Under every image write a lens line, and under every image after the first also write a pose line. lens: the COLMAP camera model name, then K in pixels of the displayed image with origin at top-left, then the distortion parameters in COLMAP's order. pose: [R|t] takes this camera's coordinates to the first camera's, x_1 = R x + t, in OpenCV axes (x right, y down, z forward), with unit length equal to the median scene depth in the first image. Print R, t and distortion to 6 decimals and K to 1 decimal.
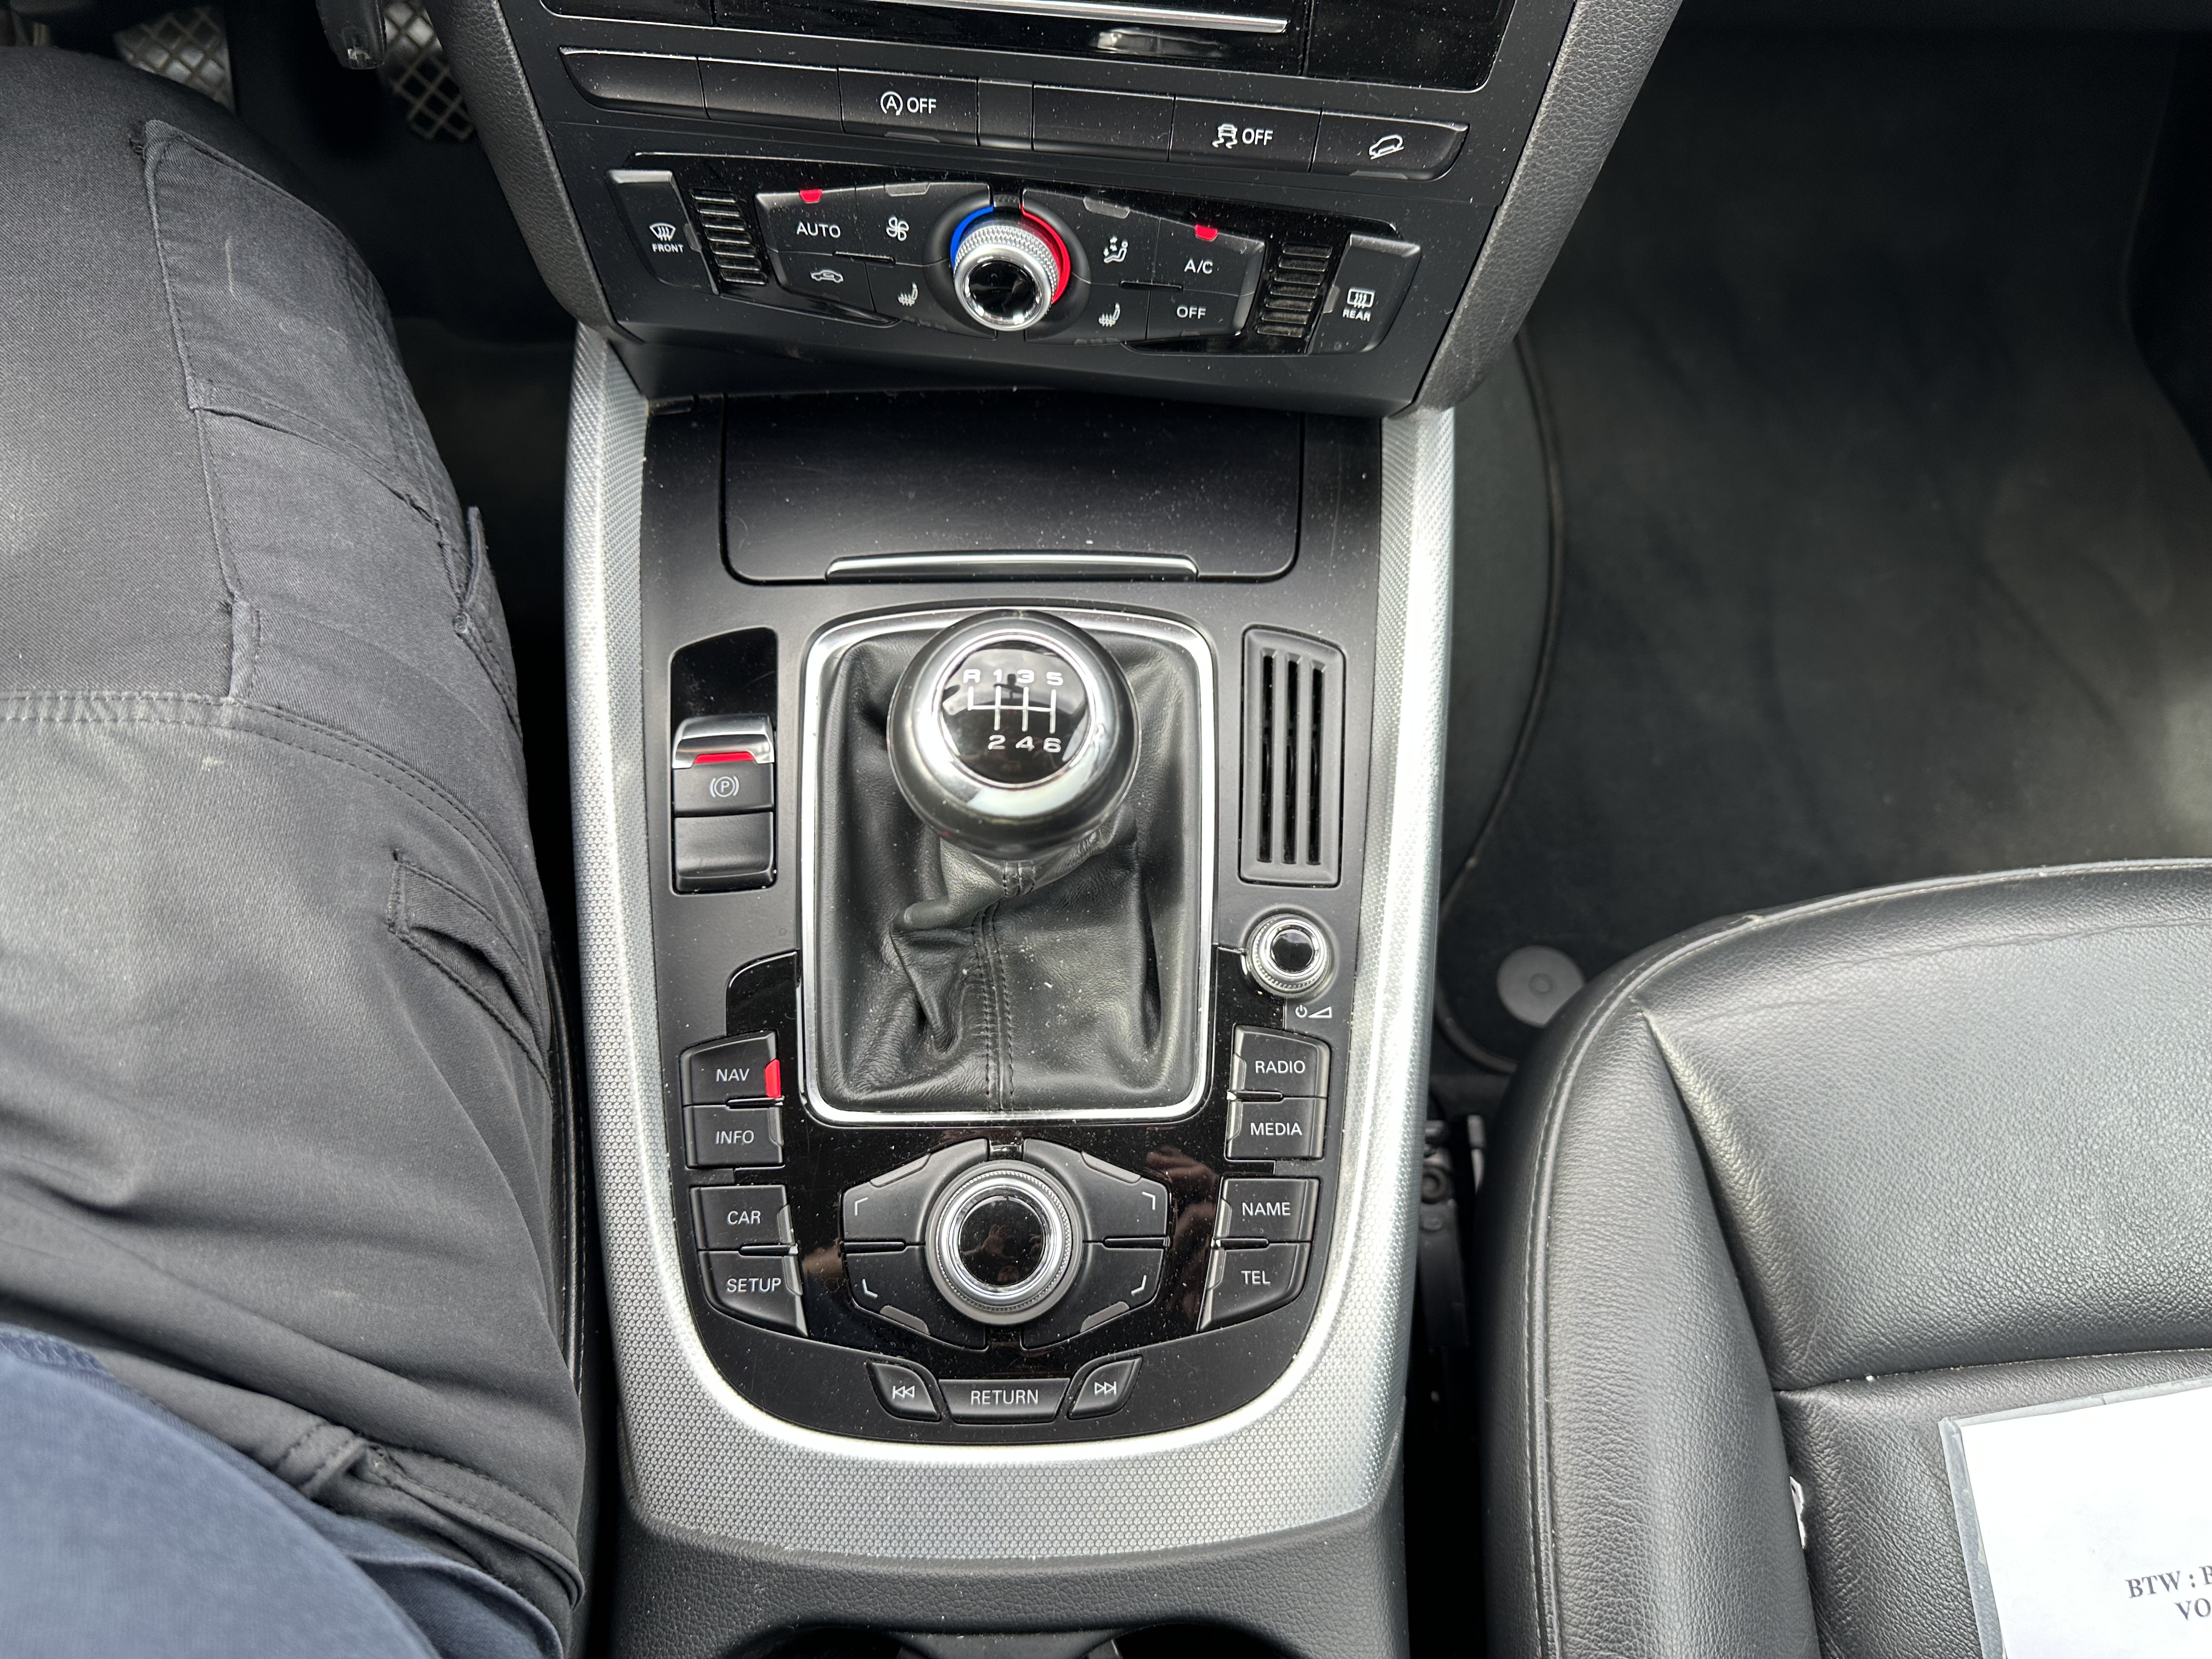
lens RADIAL K [[1584.5, 0, 1112.8], [0, 1584.5, 873.8], [0, 0, 1]] dist [0.006014, -0.049255]
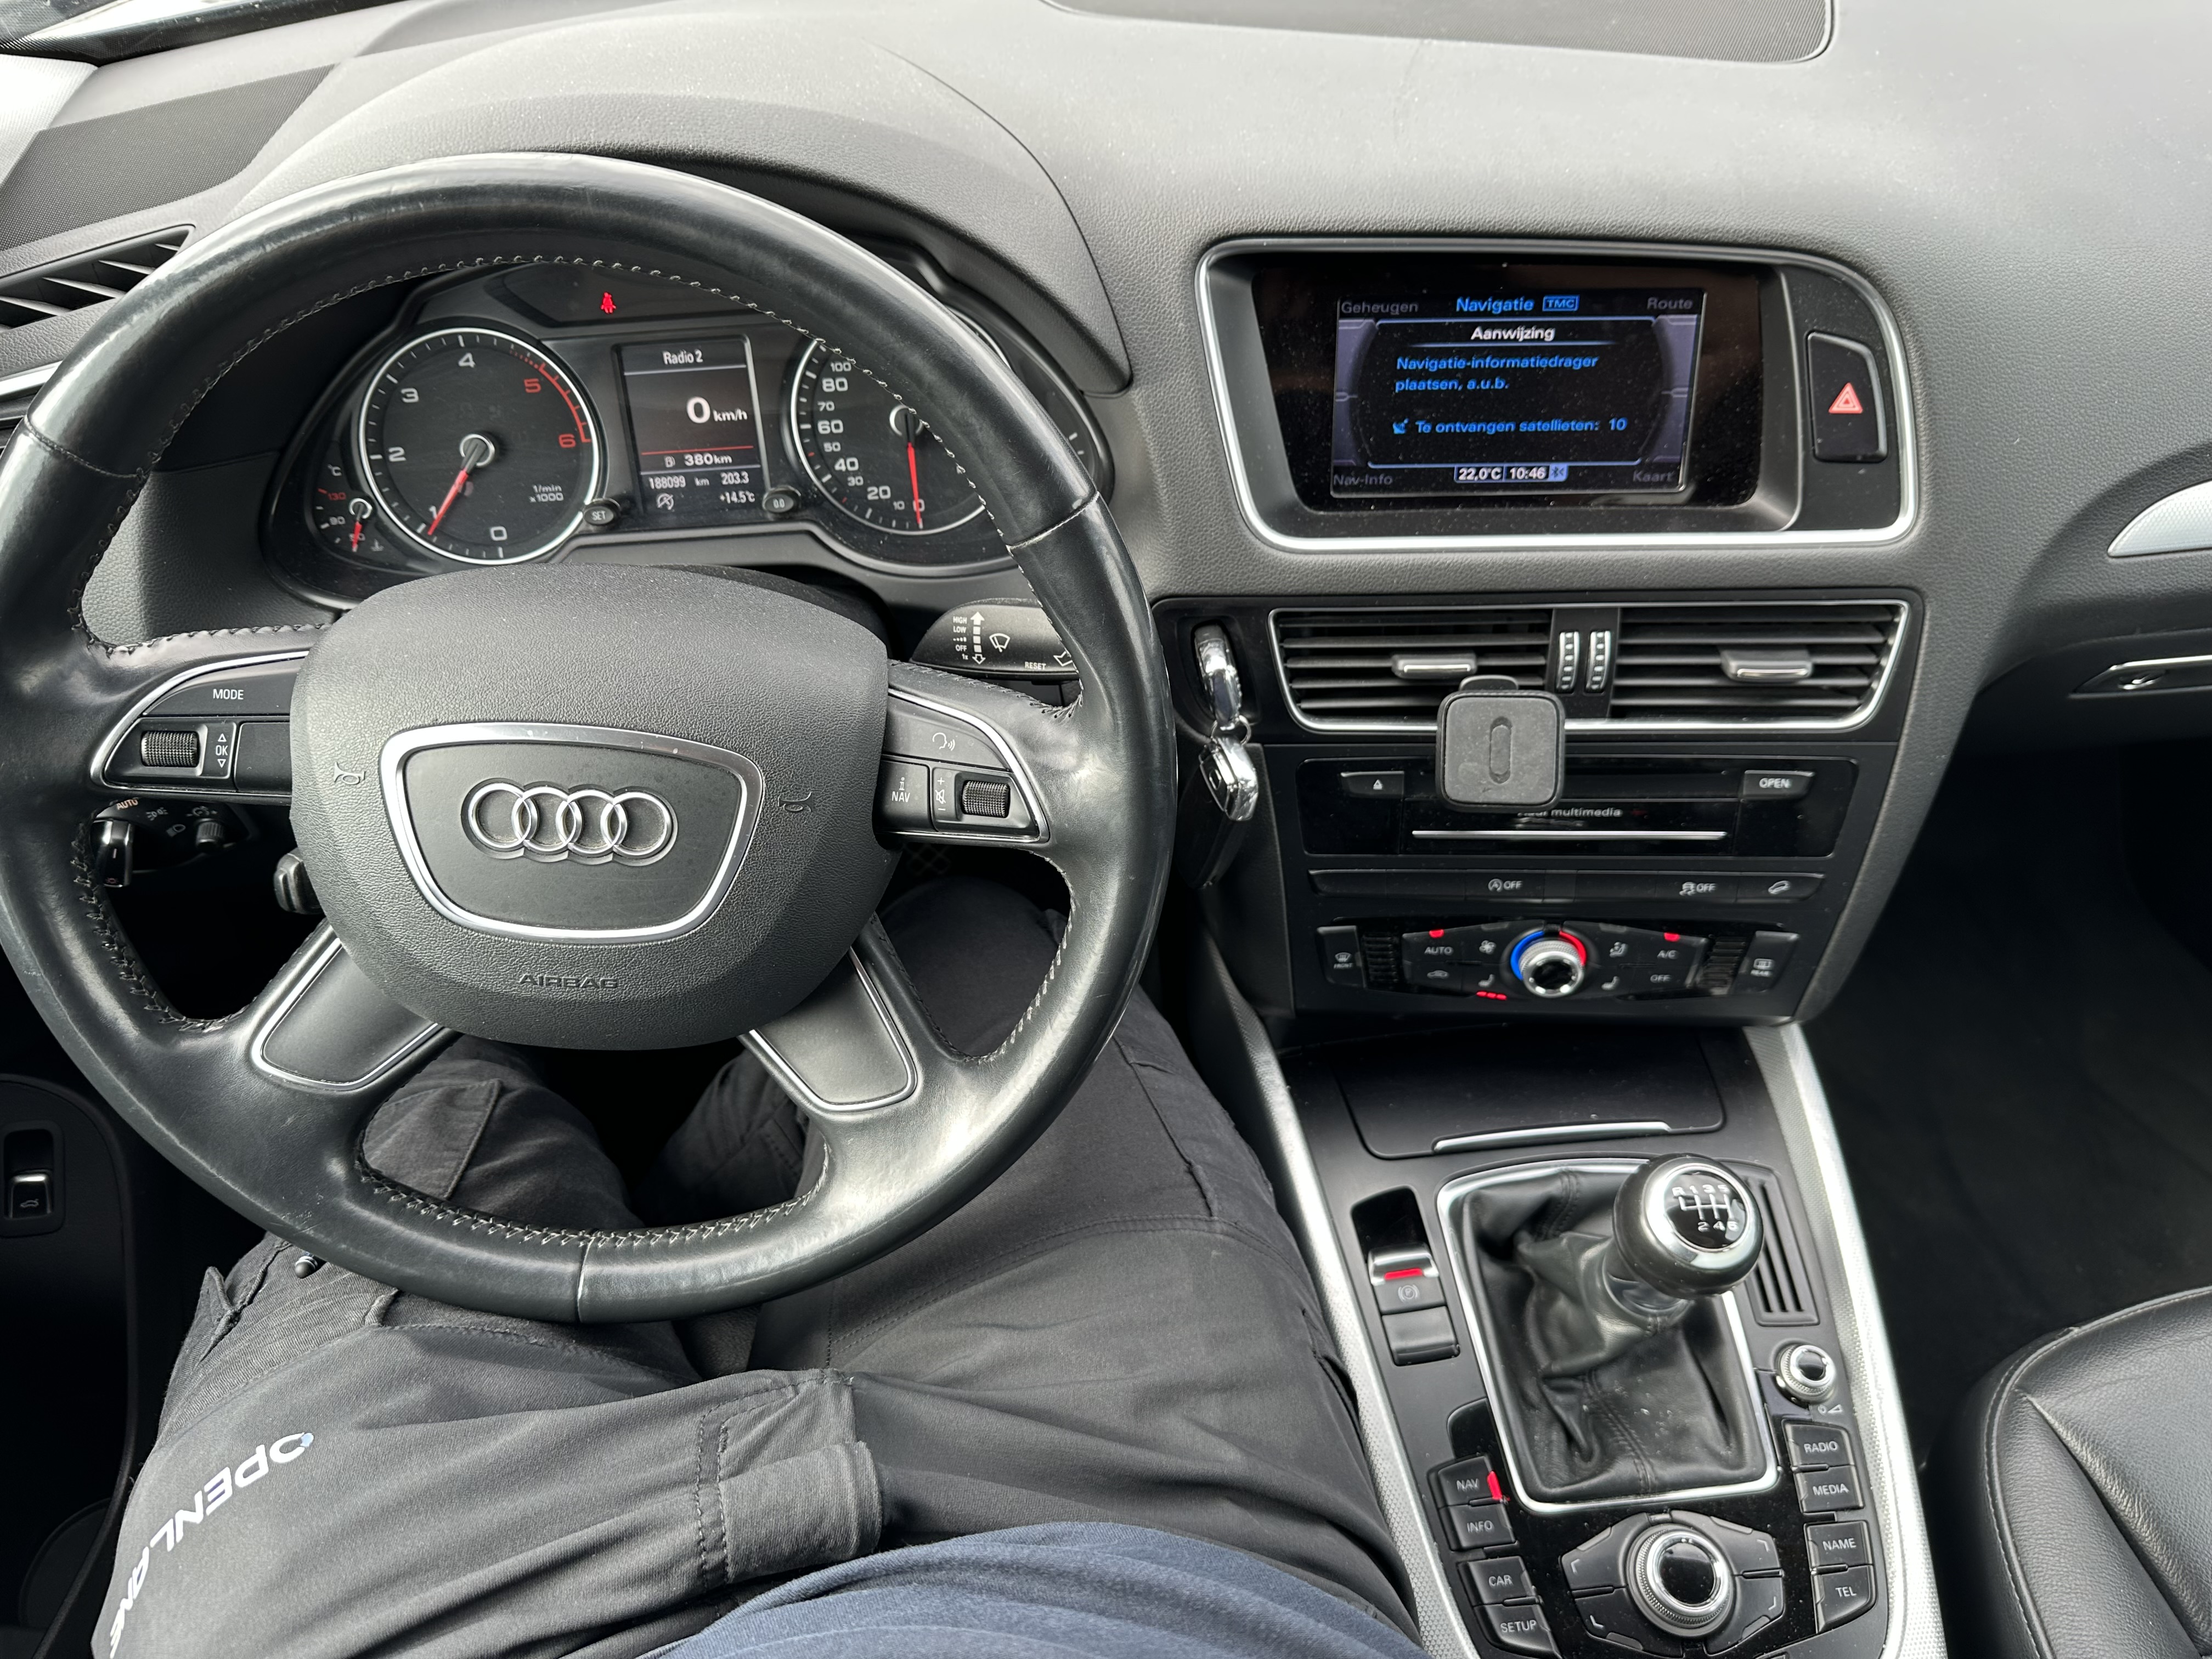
lens RADIAL K [[1575.1, 0, 1106.0], [0, 1575.1, 829.5], [0, 0, 1]] dist [0.091781, -0.180814]
pose [[0.996489, -0.082786, 0.012496, -0.551663], [0.080928, 0.914172, -0.397166, 0.131681], [0.021456, 0.396783, 0.917662, -0.652234]]
